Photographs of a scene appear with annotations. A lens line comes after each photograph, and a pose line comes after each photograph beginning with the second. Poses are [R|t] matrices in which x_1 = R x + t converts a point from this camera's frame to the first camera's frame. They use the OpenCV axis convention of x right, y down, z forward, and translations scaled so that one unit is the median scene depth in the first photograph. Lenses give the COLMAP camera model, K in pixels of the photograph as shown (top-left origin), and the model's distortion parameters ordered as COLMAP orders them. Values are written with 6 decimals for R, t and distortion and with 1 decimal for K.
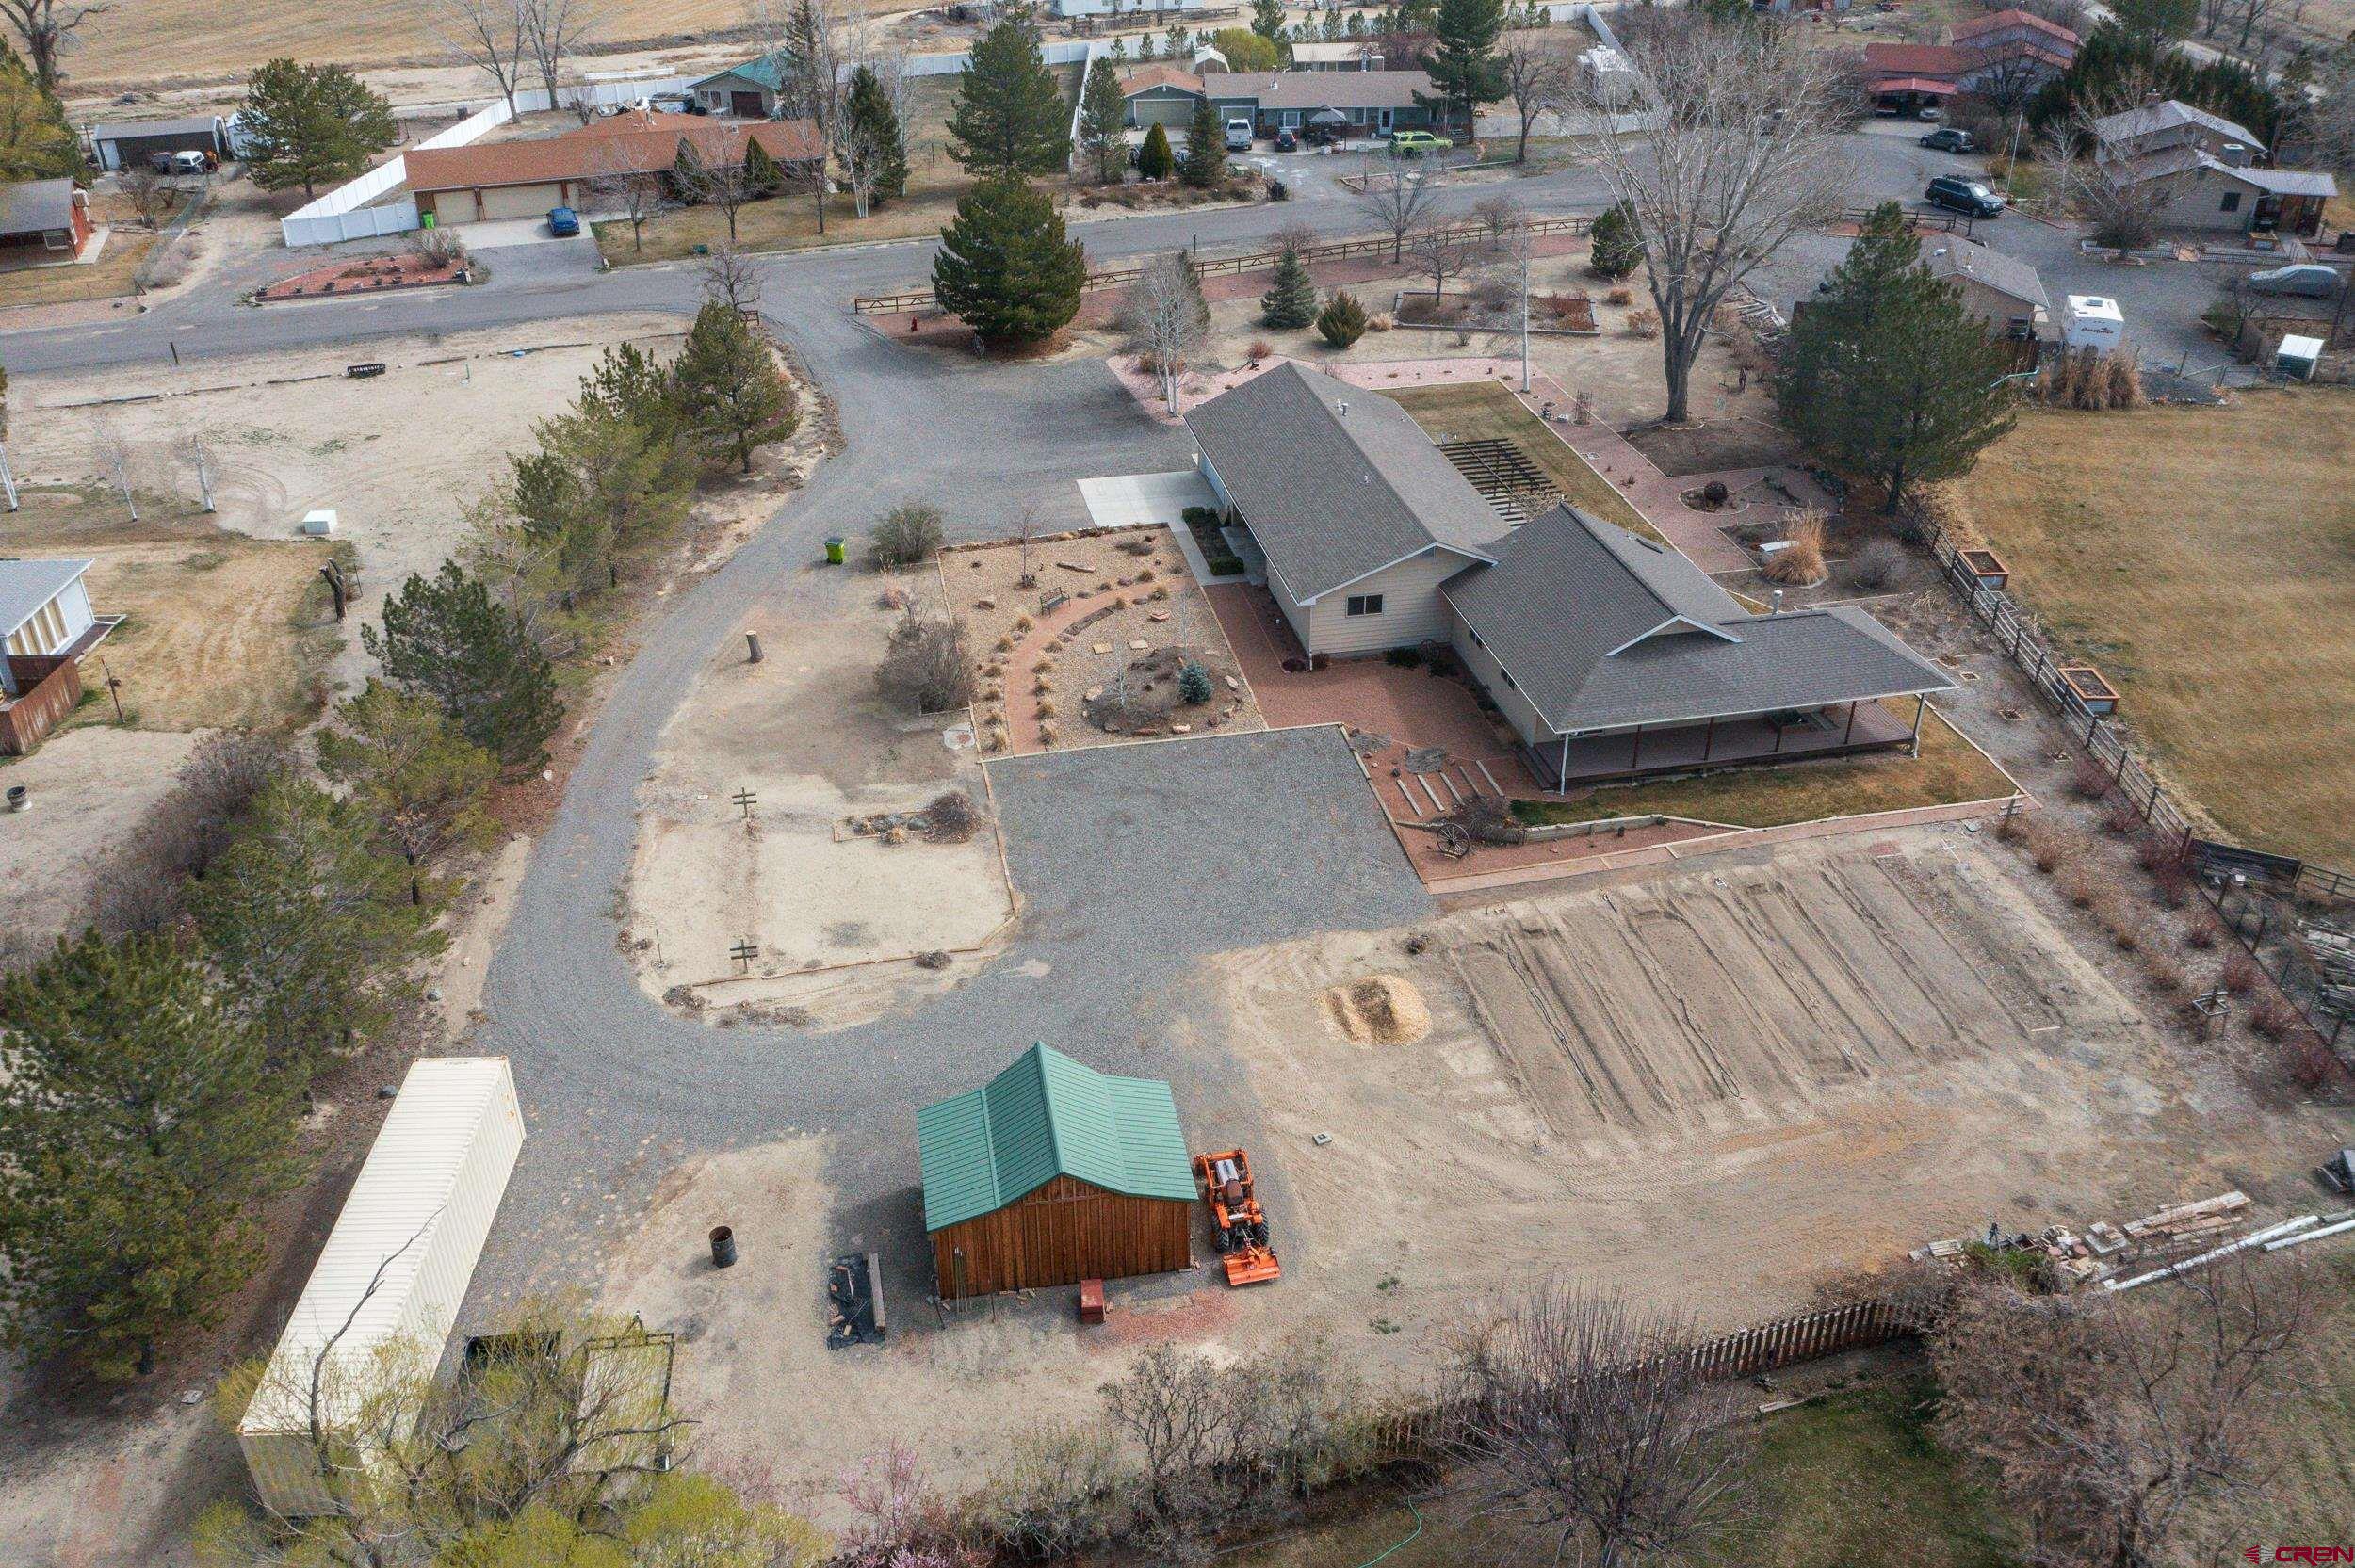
lens RADIAL K [[1891.5, 0, 1173.1], [0, 1891.5, 763.9], [0, 0, 1]] dist [-0.009626, -0.000465]
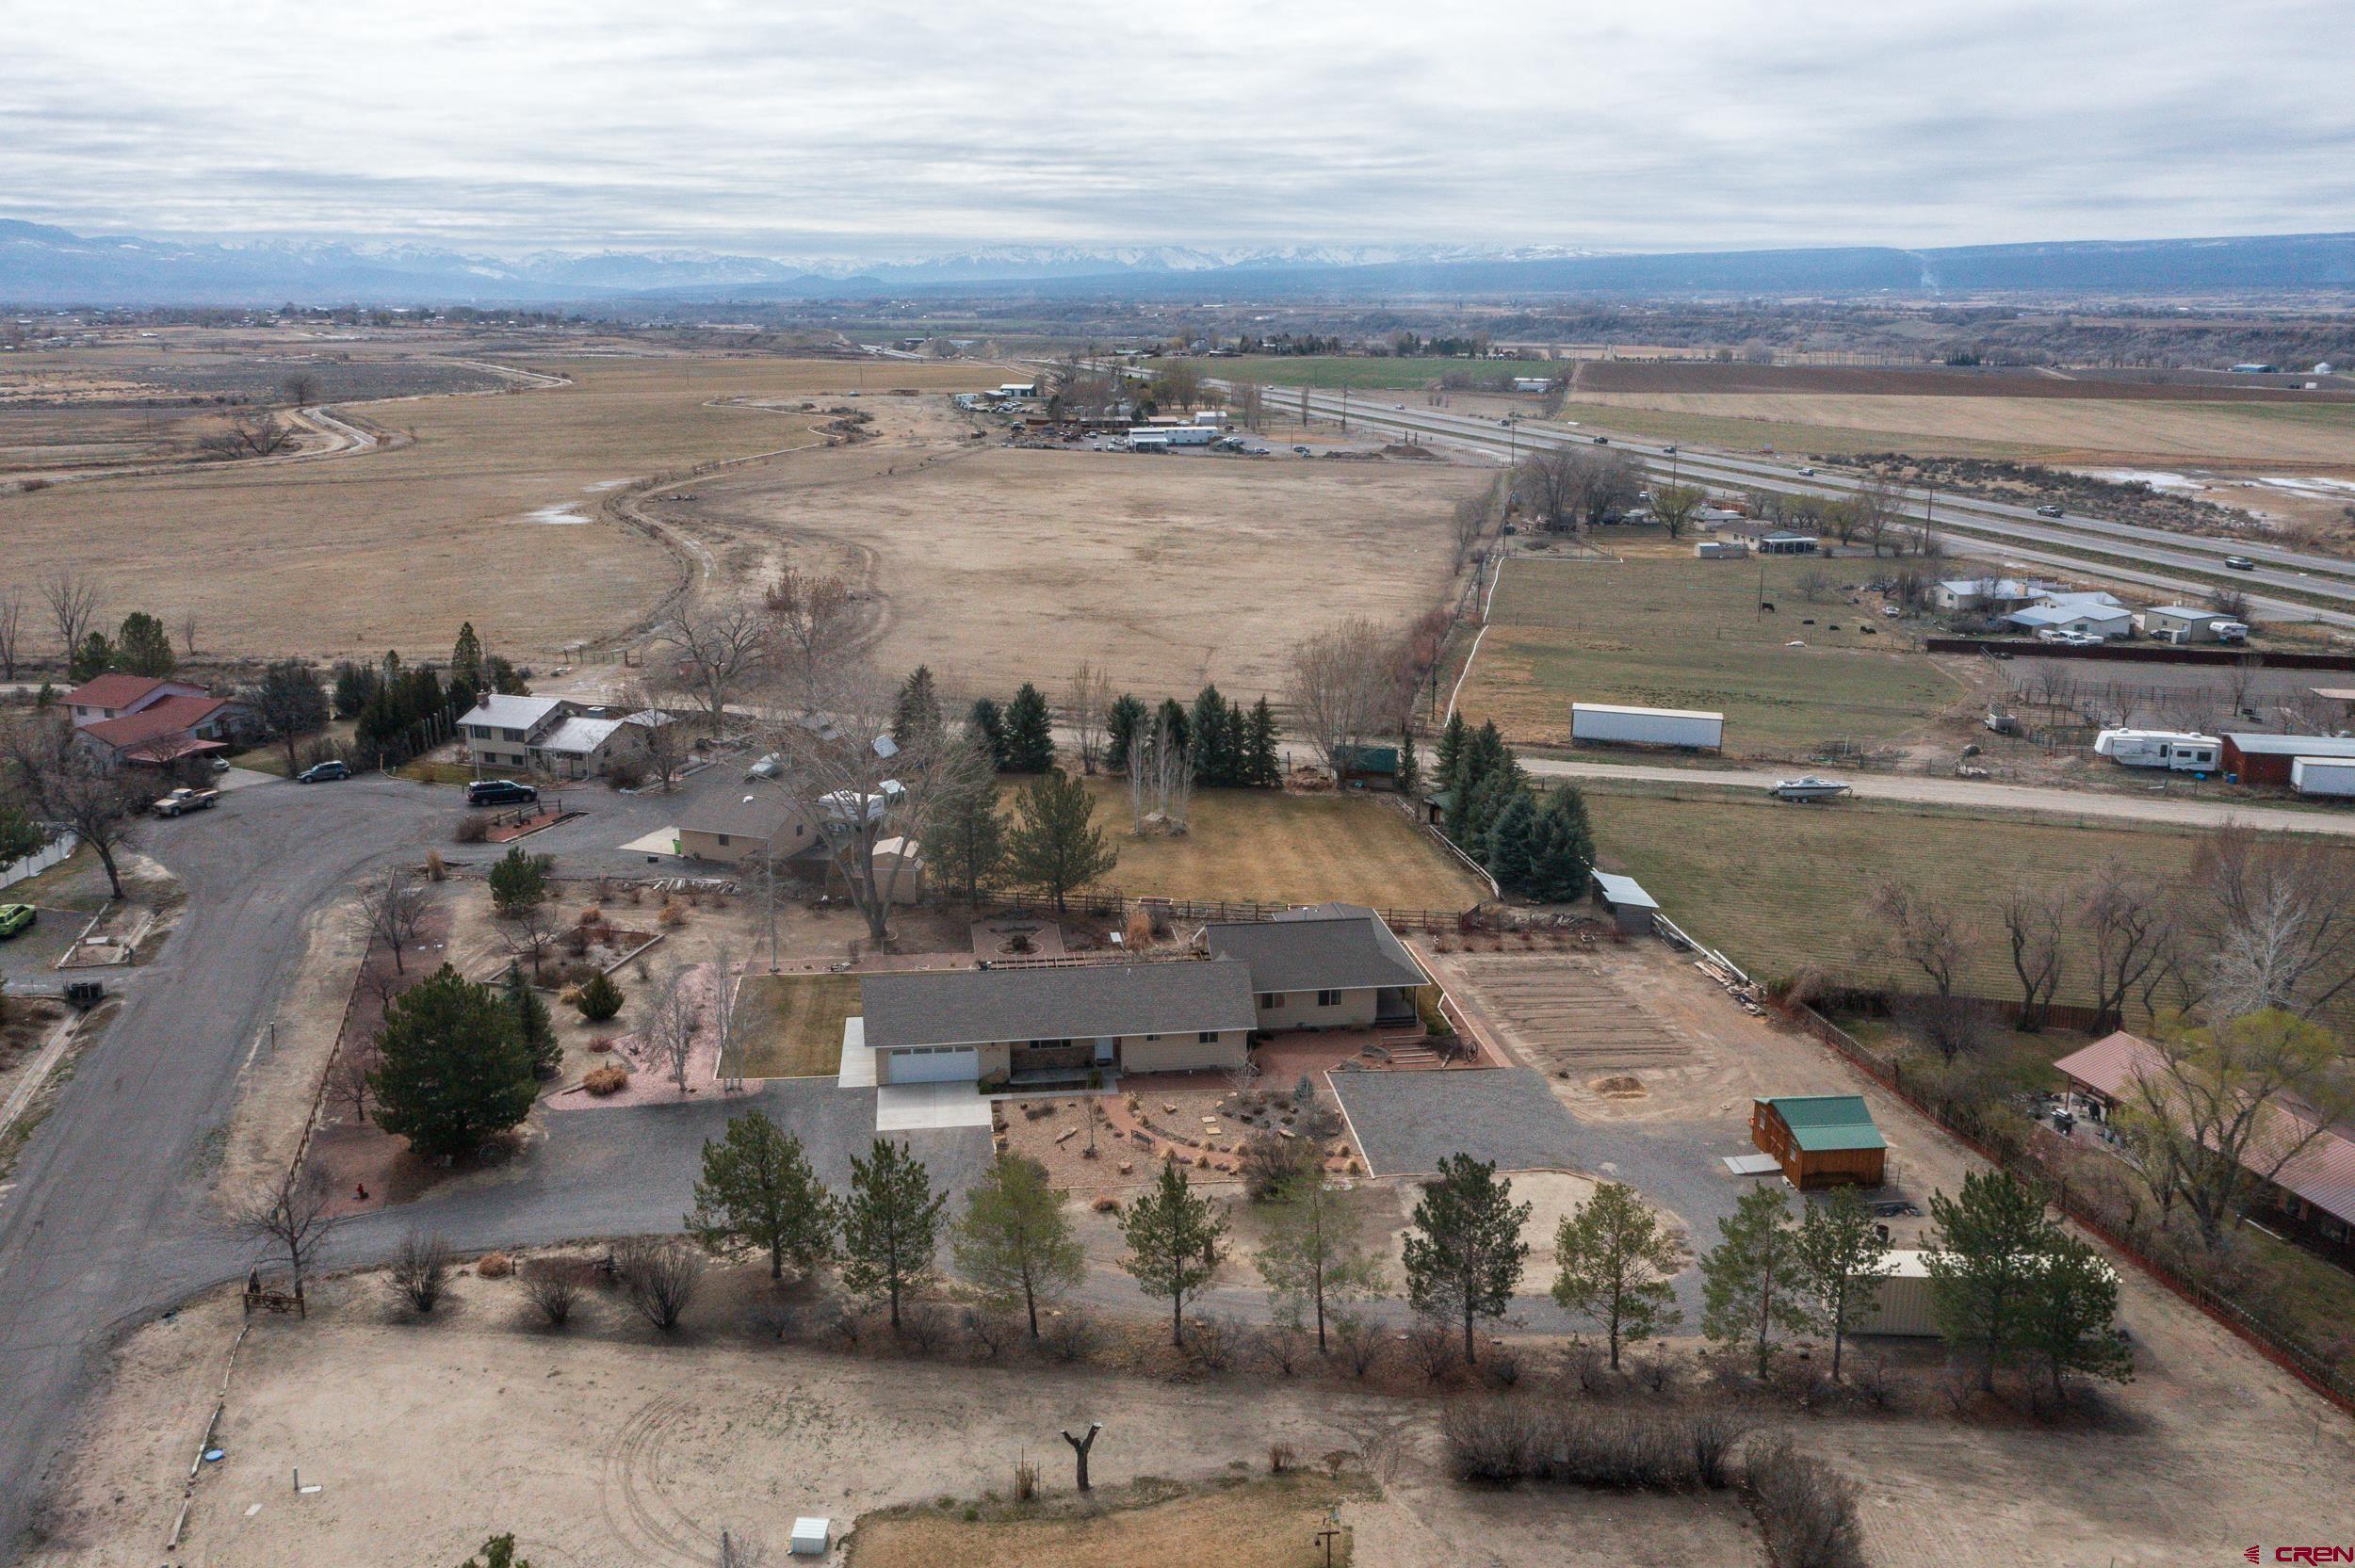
lens RADIAL K [[1891.5, 0, 1173.1], [0, 1891.5, 763.9], [0, 0, 1]] dist [-0.009626, -0.000465]
pose [[0.062832, -0.221230, 0.973195, -0.993258], [0.492258, 0.855126, 0.162609, -0.397998], [-0.868179, 0.468846, 0.162632, 0.529168]]
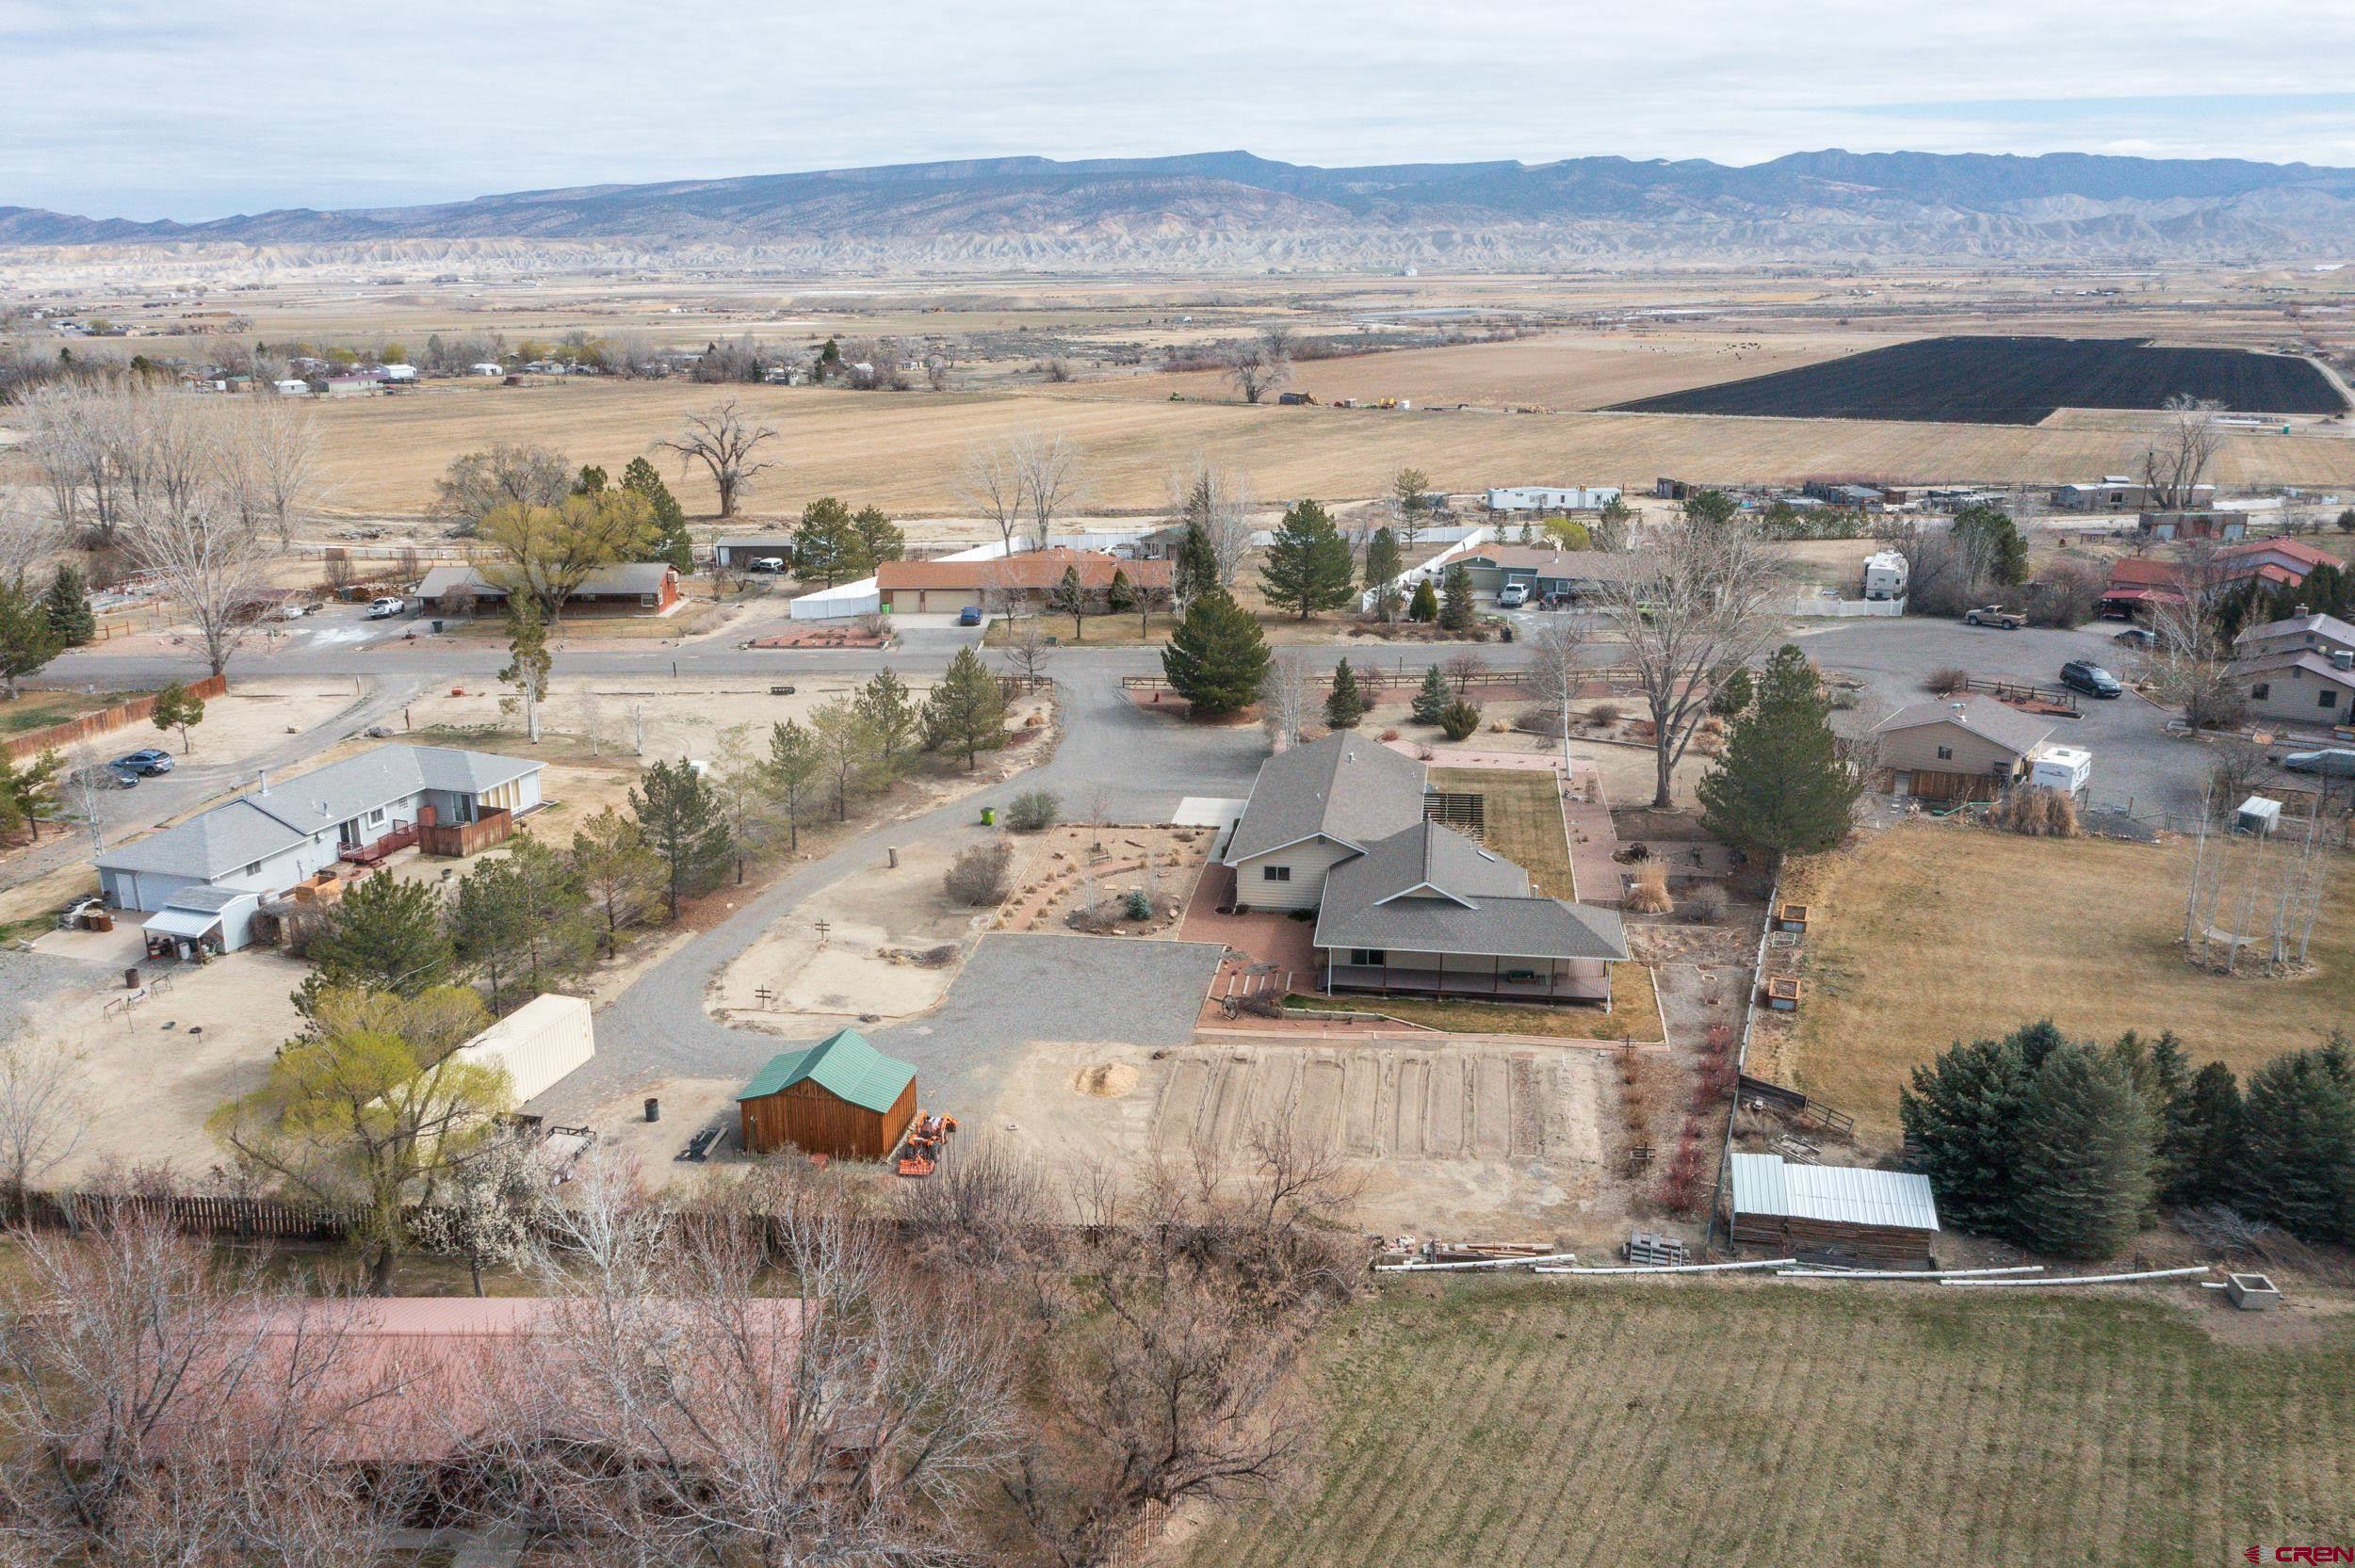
lens RADIAL K [[1891.5, 0, 1173.1], [0, 1891.5, 763.9], [0, 0, 1]] dist [-0.009626, -0.000465]
pose [[0.938915, 0.093603, -0.331174, 0.370208], [-0.171976, 0.961148, -0.215913, 0.118208], [0.298098, 0.259678, 0.918534, -0.262449]]
